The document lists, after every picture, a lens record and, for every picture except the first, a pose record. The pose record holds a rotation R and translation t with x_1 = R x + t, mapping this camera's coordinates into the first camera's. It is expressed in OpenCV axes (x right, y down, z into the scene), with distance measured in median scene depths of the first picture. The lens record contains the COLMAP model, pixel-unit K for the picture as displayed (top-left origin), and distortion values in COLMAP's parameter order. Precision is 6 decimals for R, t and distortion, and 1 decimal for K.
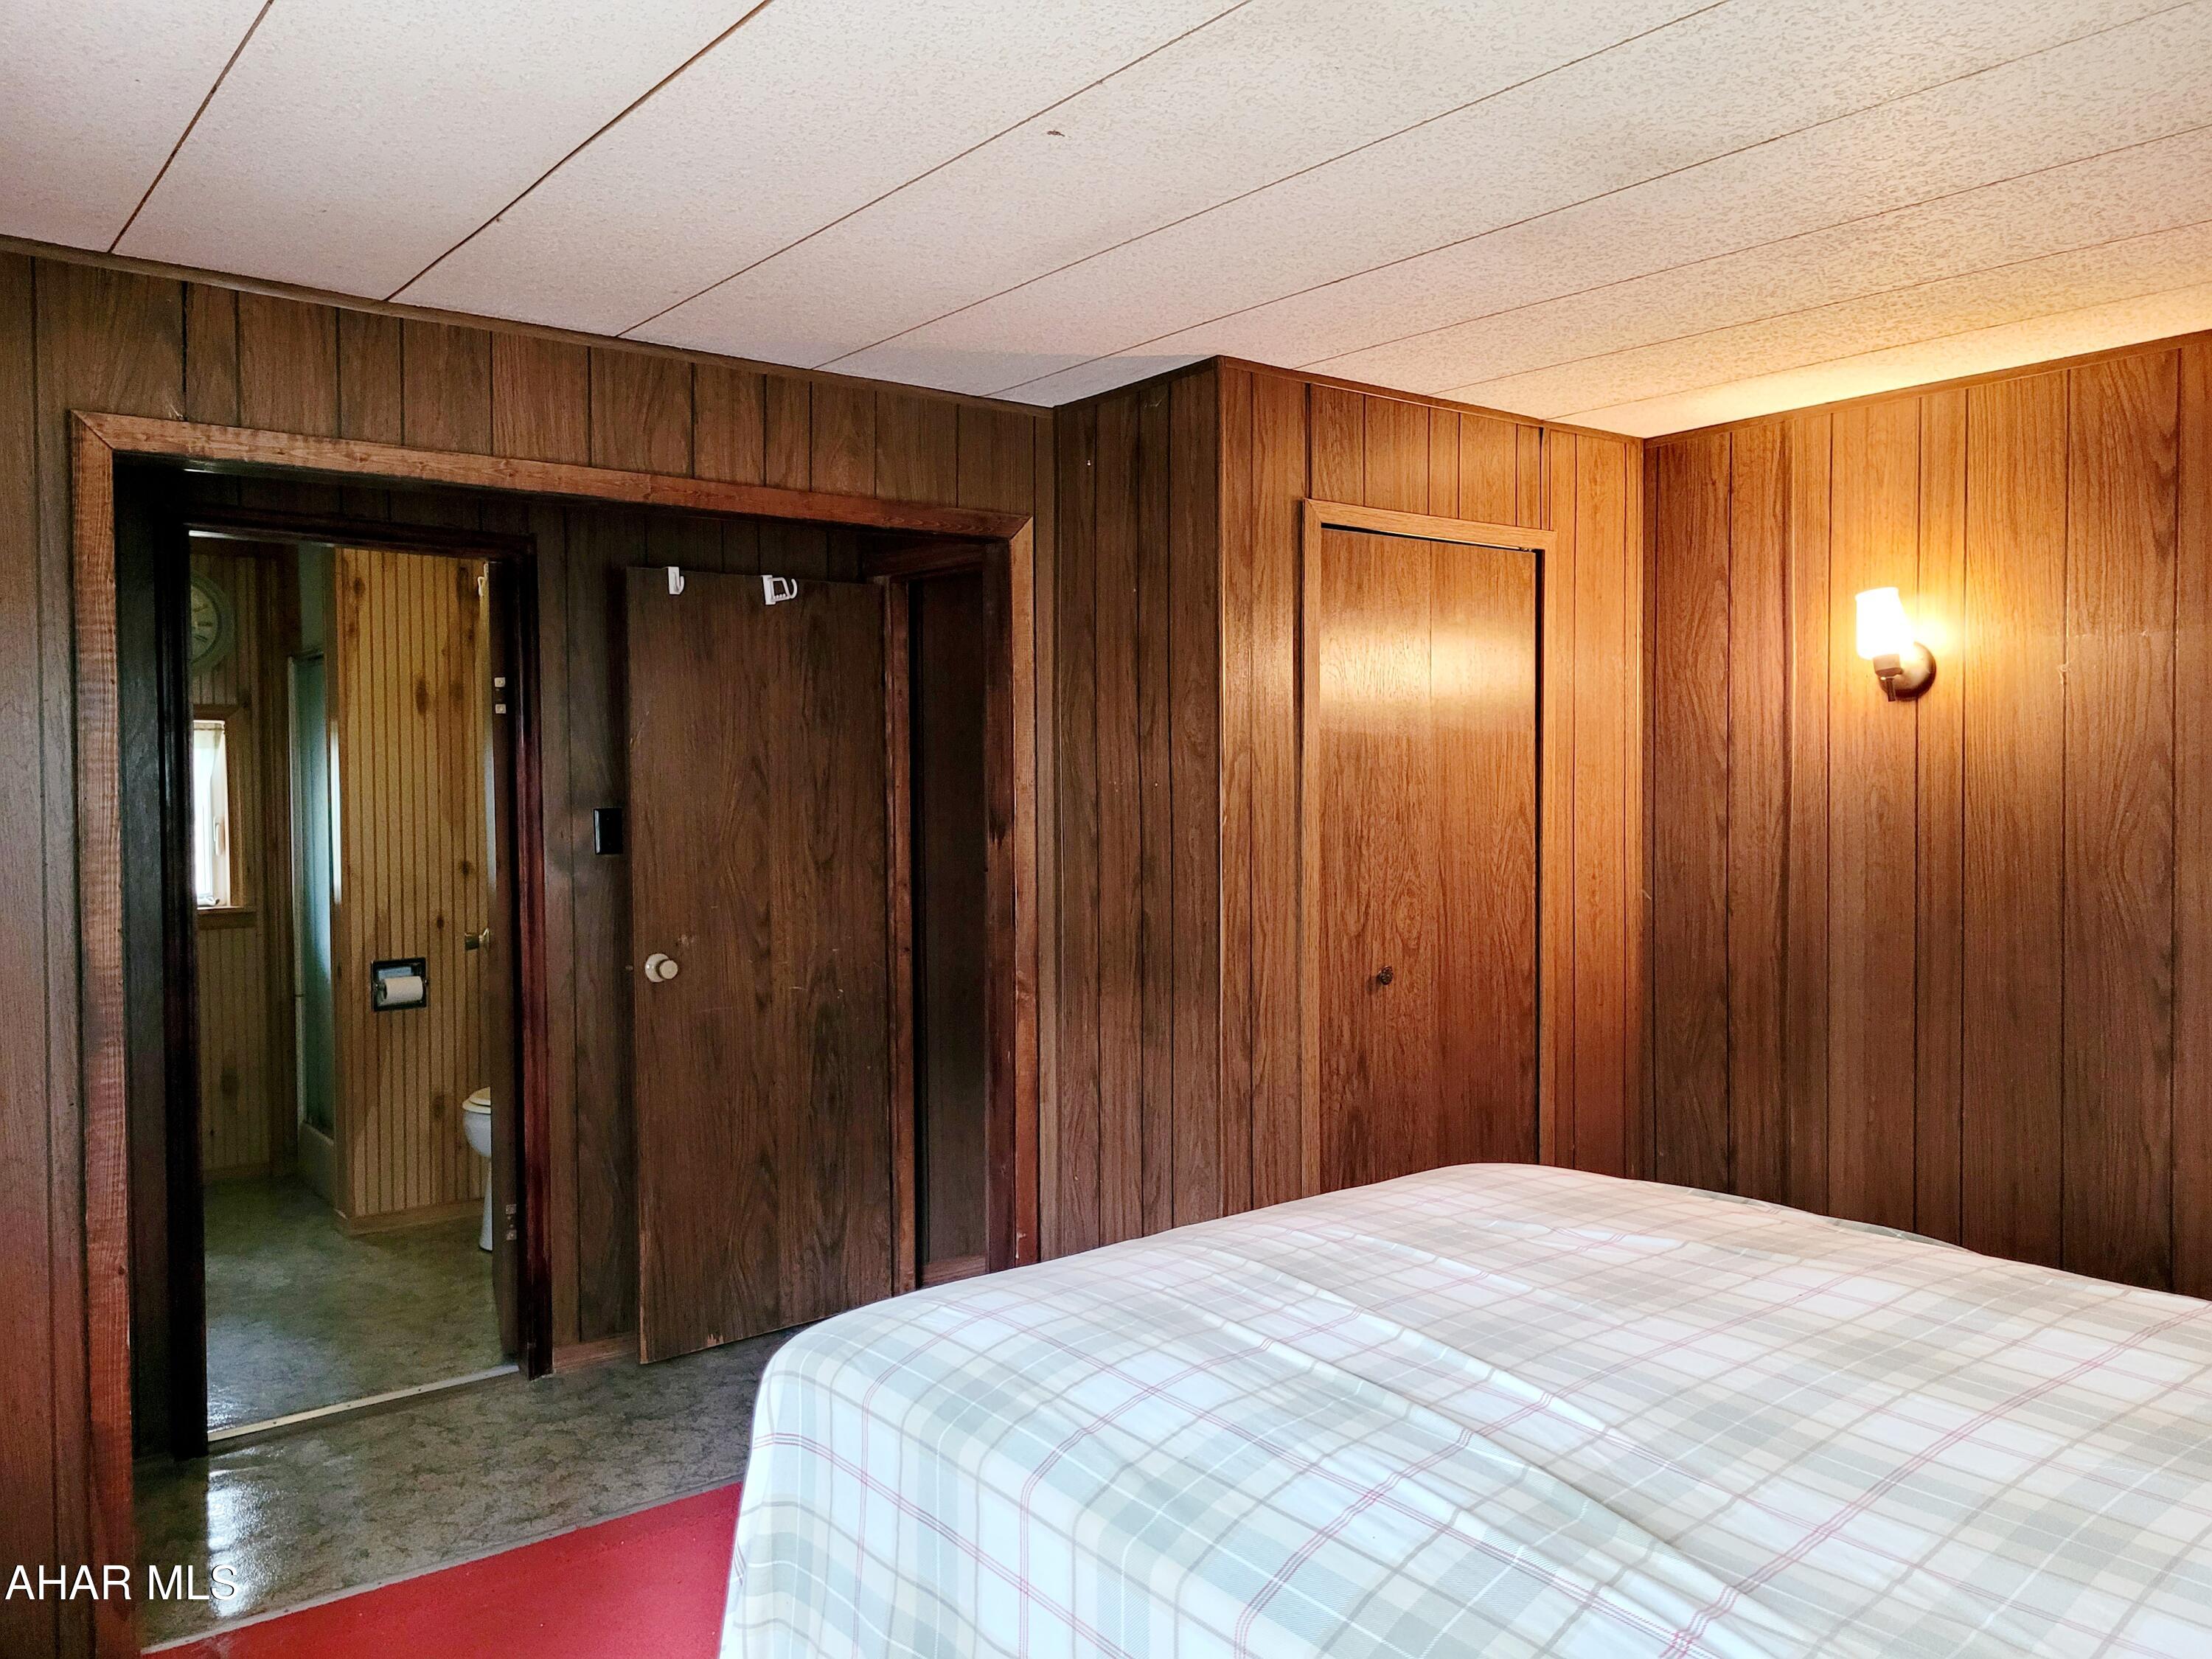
lens RADIAL K [[1751.2, 0, 1106.0], [0, 1751.2, 829.5], [0, 0, 1]] dist [0.080481, -0.082107]
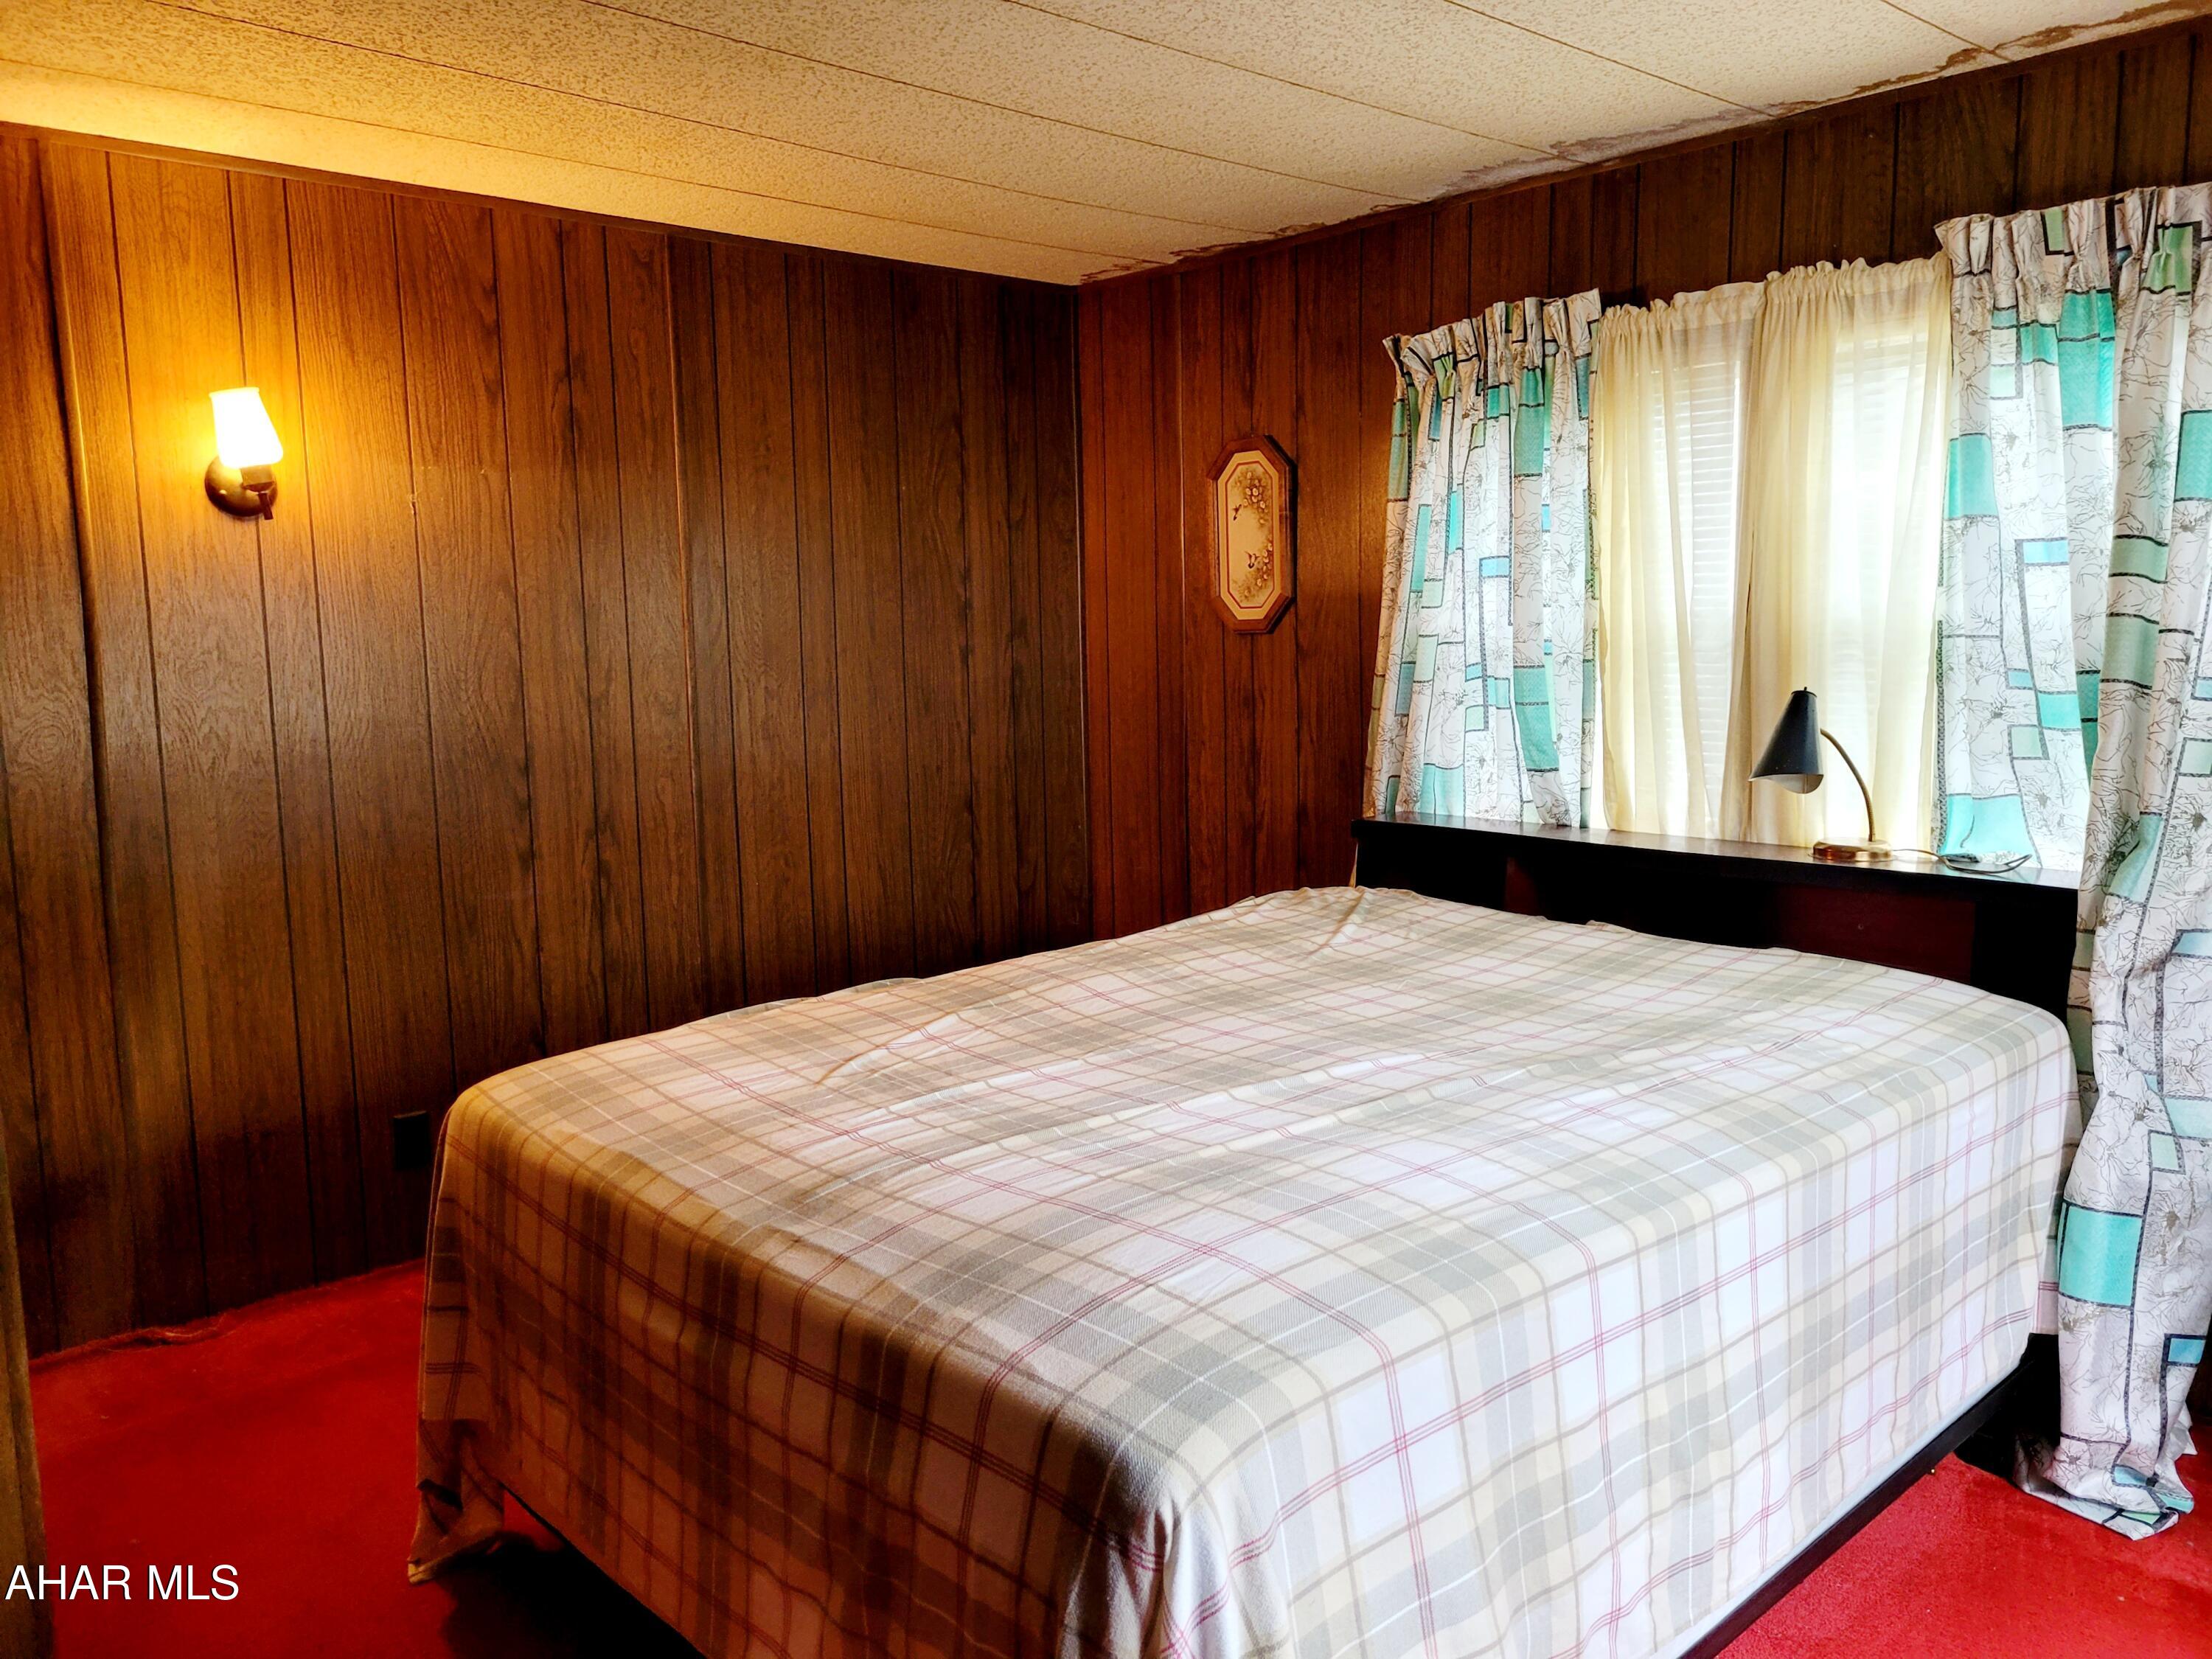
lens RADIAL K [[1751.2, 0, 1106.0], [0, 1751.2, 829.5], [0, 0, 1]] dist [0.080481, -0.082107]
pose [[-0.108912, -0.111103, 0.987823, -0.549530], [0.054449, 0.991576, 0.117529, -0.000481], [-0.992559, 0.066586, -0.101945, 0.758147]]
